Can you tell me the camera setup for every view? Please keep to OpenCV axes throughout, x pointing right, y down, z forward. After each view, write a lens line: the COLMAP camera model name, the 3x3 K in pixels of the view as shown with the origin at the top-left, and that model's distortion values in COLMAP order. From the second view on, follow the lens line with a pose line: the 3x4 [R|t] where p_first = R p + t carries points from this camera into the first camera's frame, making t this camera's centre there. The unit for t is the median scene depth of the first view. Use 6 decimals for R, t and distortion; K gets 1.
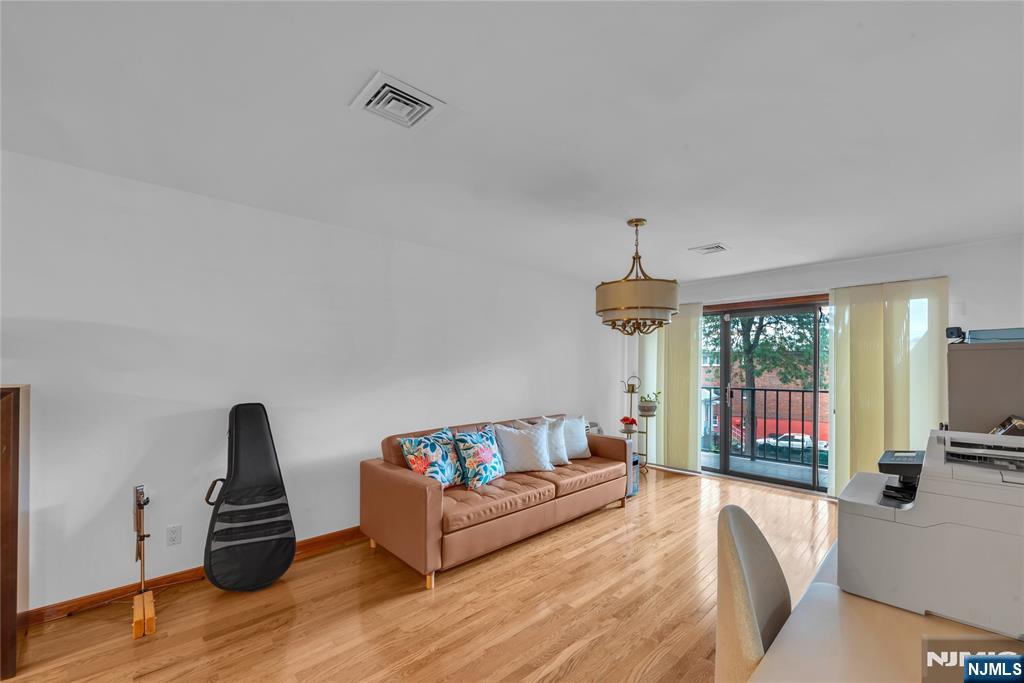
lens RADIAL K [[416.2, 0, 509.9], [0, 416.2, 368.7], [0, 0, 1]] dist [-0.013339, 0.001064]
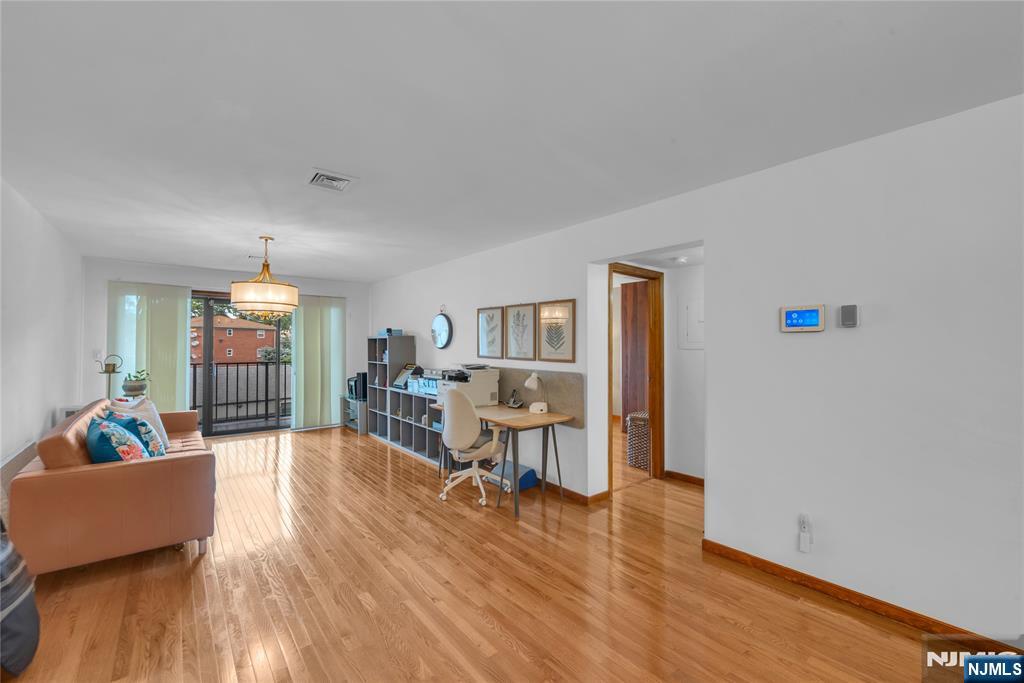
lens RADIAL K [[416.2, 0, 505.5], [0, 416.2, 344.7], [0, 0, 1]] dist [-0.013339, 0.001064]
pose [[0.085732, 0.002329, 0.996316, -0.581674], [-0.001515, 0.999996, -0.002207, -0.003709], [-0.996317, -0.001320, 0.085735, 0.063791]]
